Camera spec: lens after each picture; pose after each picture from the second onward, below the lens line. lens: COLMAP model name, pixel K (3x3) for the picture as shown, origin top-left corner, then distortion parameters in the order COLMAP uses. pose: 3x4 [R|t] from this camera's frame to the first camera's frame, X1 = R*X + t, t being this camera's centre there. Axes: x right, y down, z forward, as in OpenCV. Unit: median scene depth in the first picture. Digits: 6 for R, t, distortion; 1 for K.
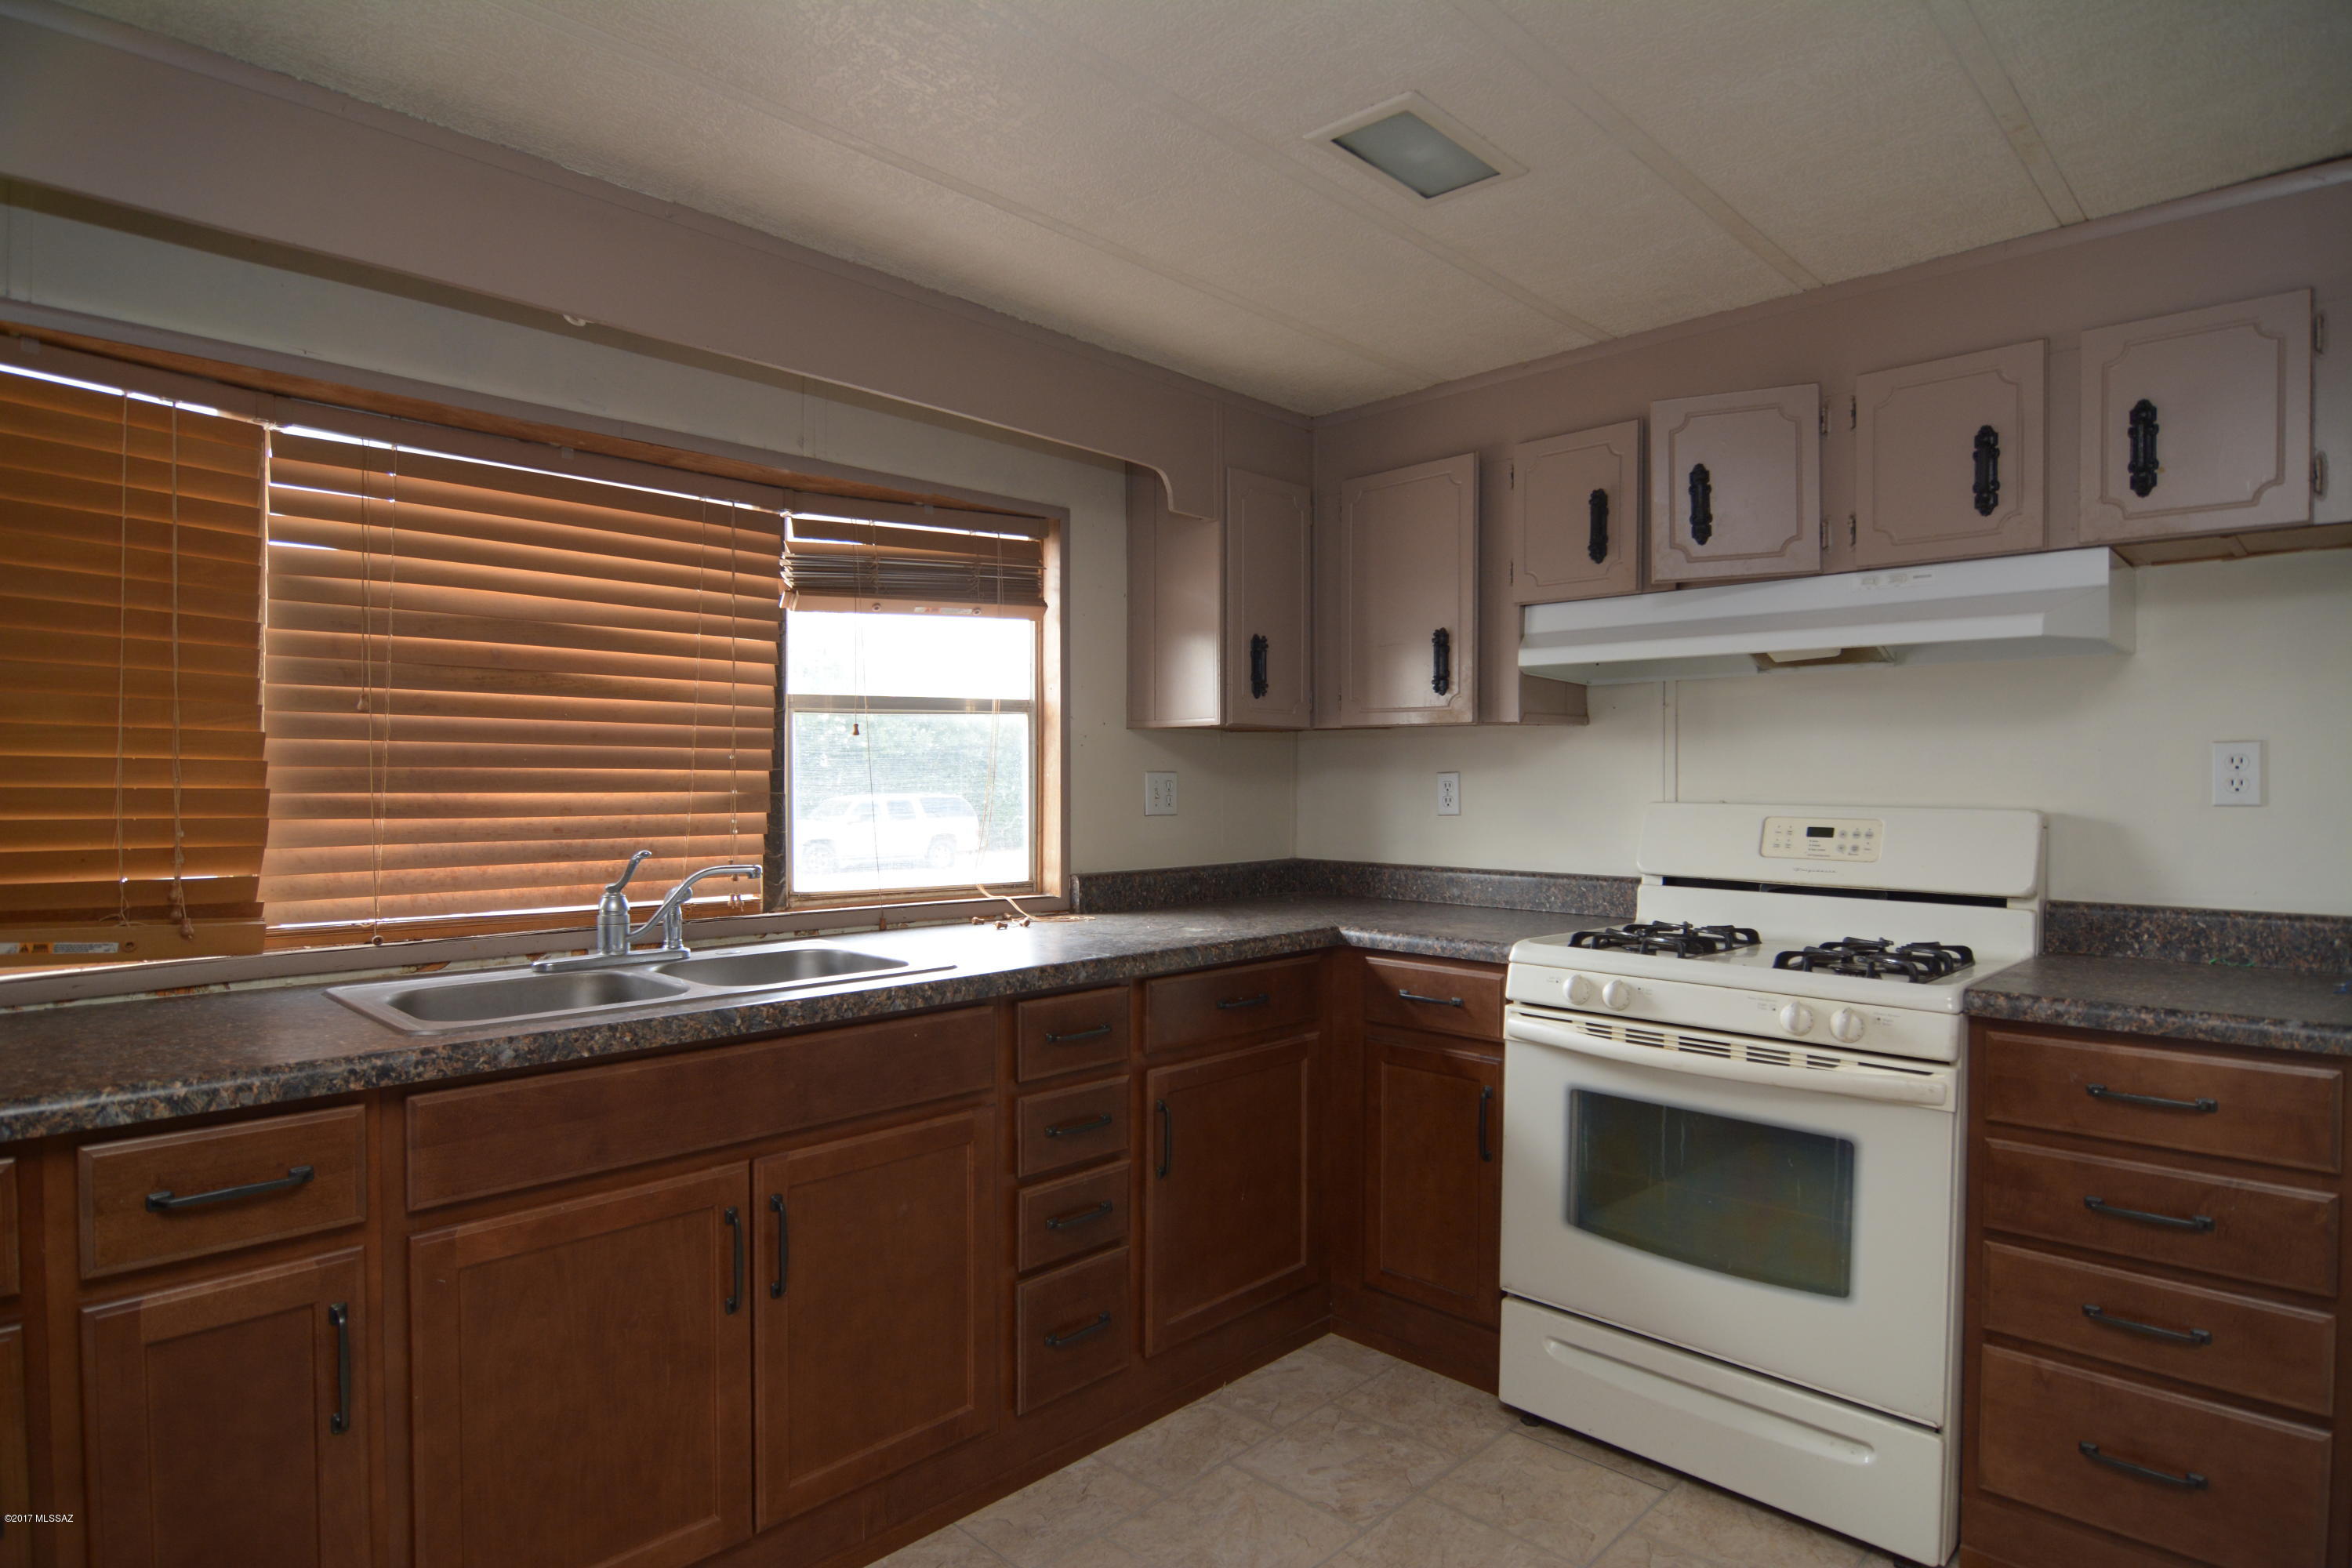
lens RADIAL K [[1259.9, 0, 1186.1], [0, 1259.9, 791.5], [0, 0, 1]] dist [-0.020753, -0.001294]
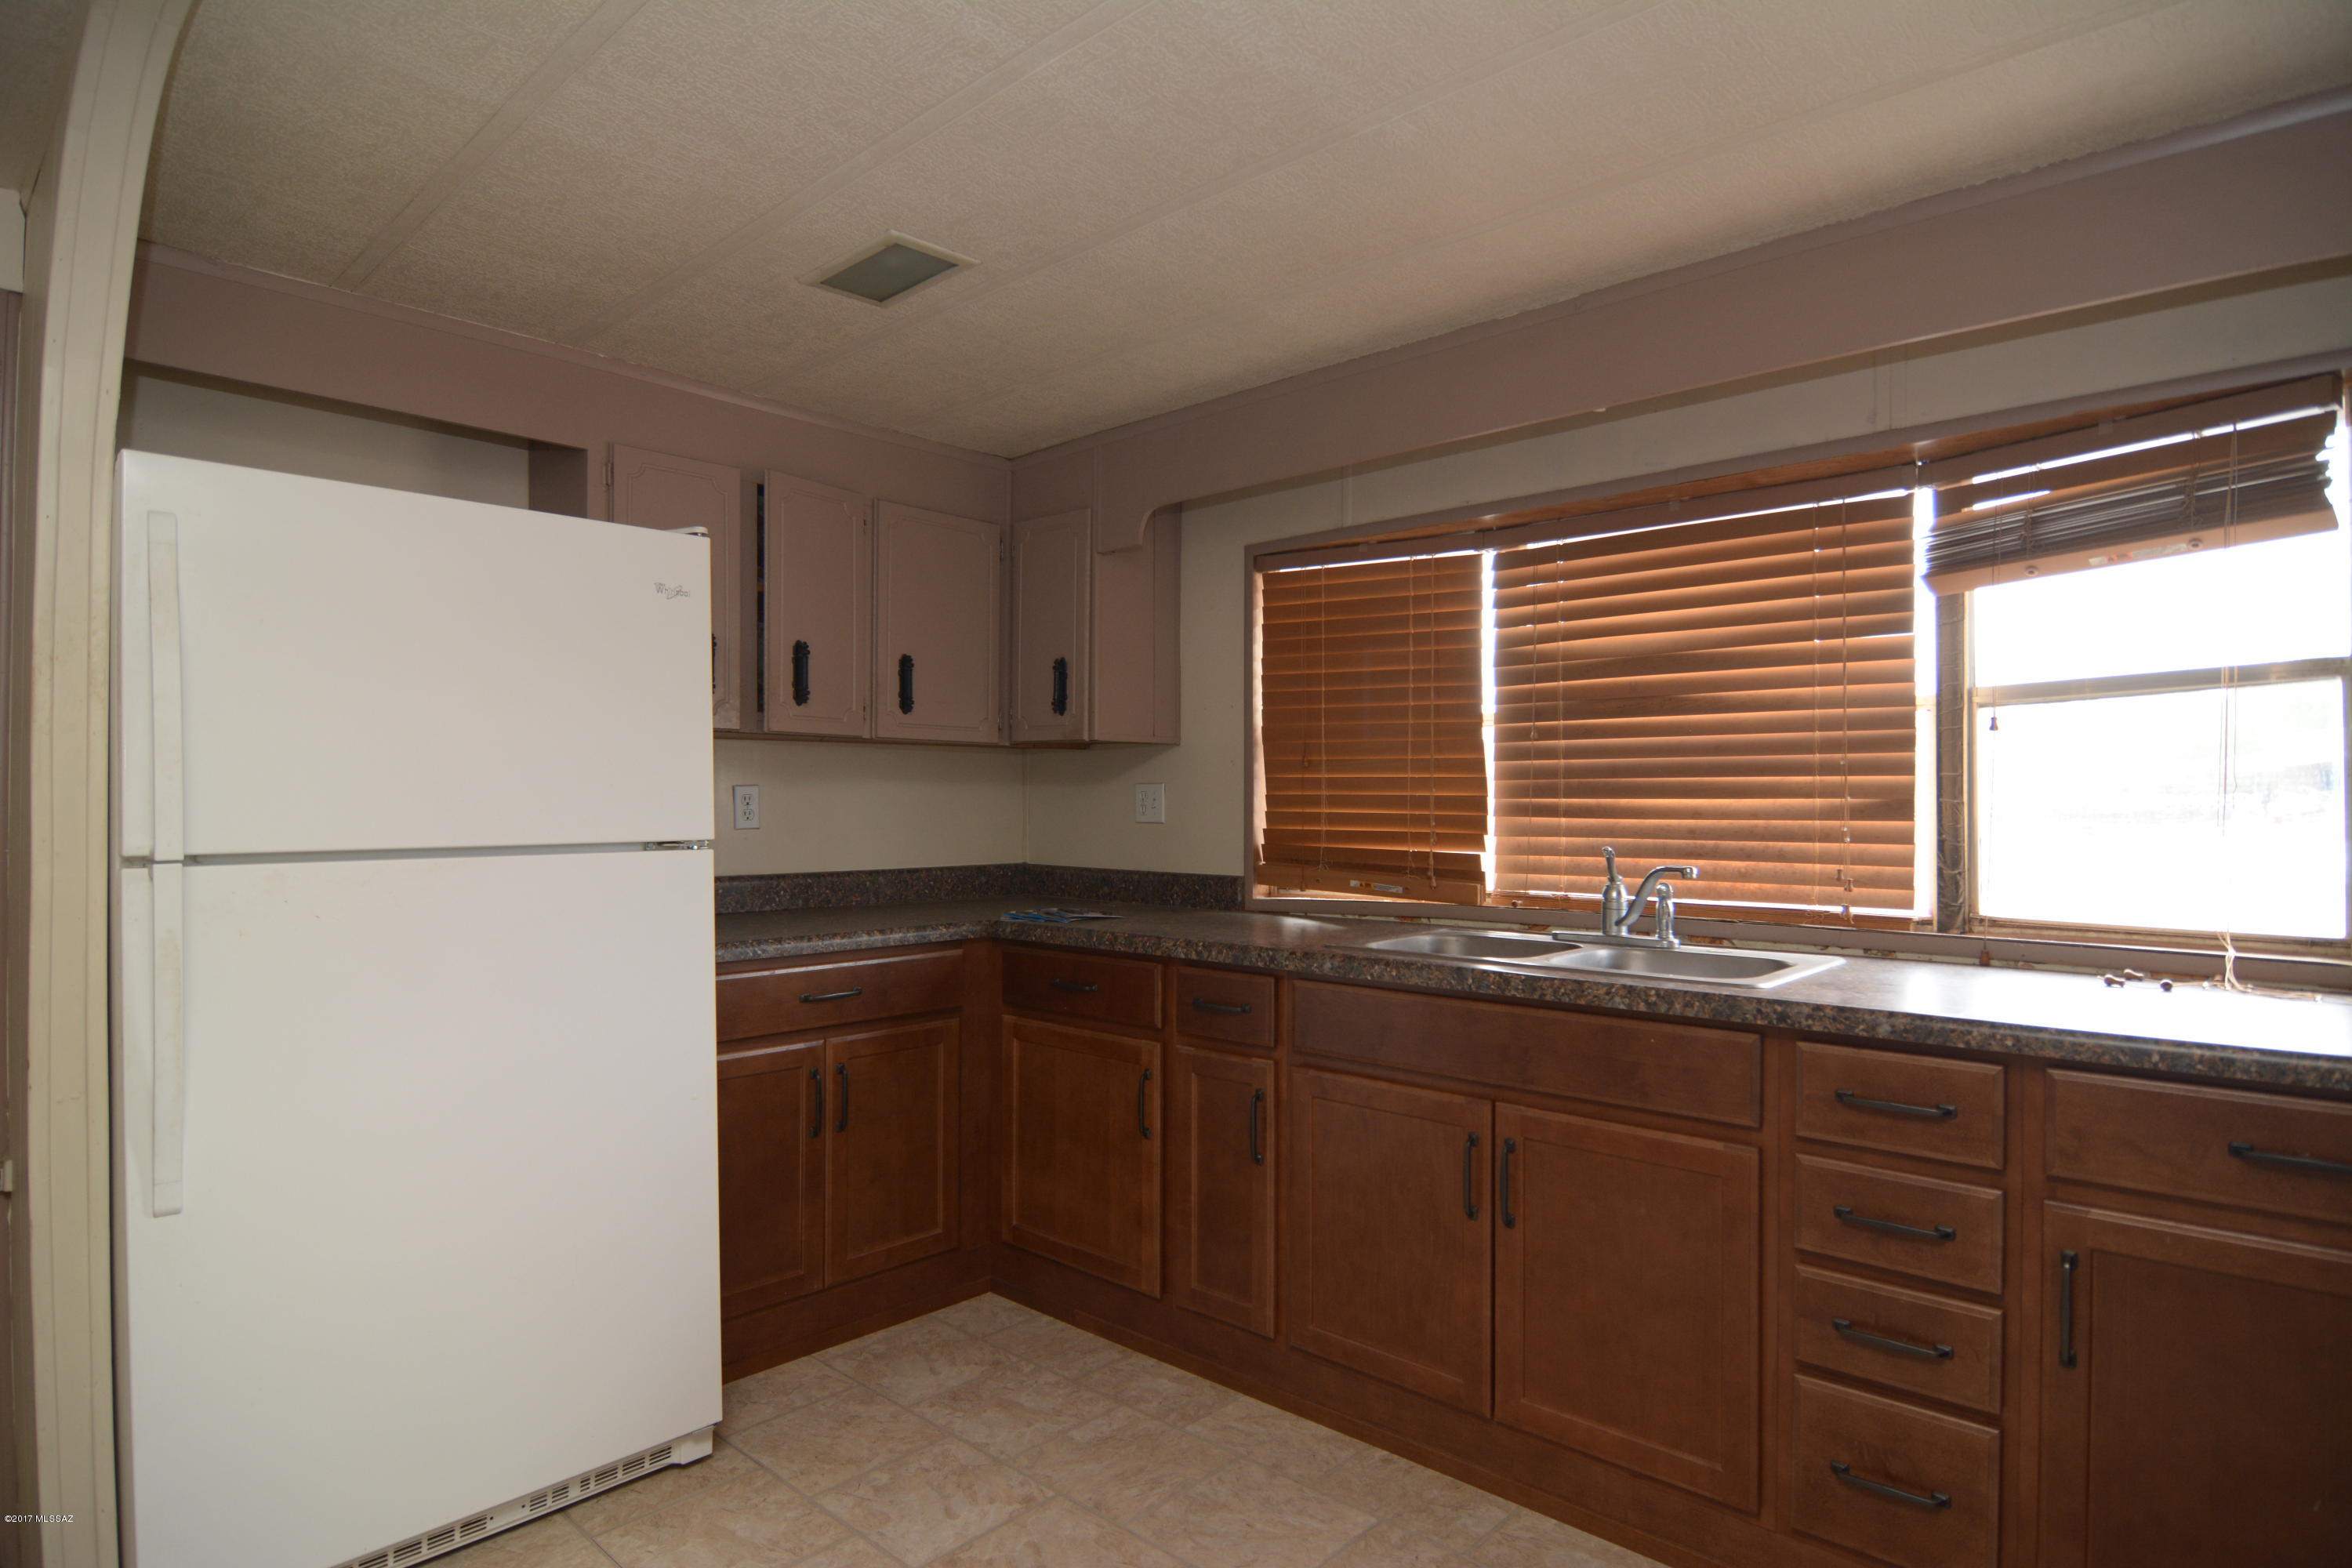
lens RADIAL K [[1259.9, 0, 1186.5], [0, 1259.9, 789.2], [0, 0, 1]] dist [-0.020753, -0.001294]
pose [[0.018955, -0.013353, -0.999731, 0.703201], [-0.008773, 0.999870, -0.013521, 0.012719], [0.999782, 0.009027, 0.018835, 0.568214]]
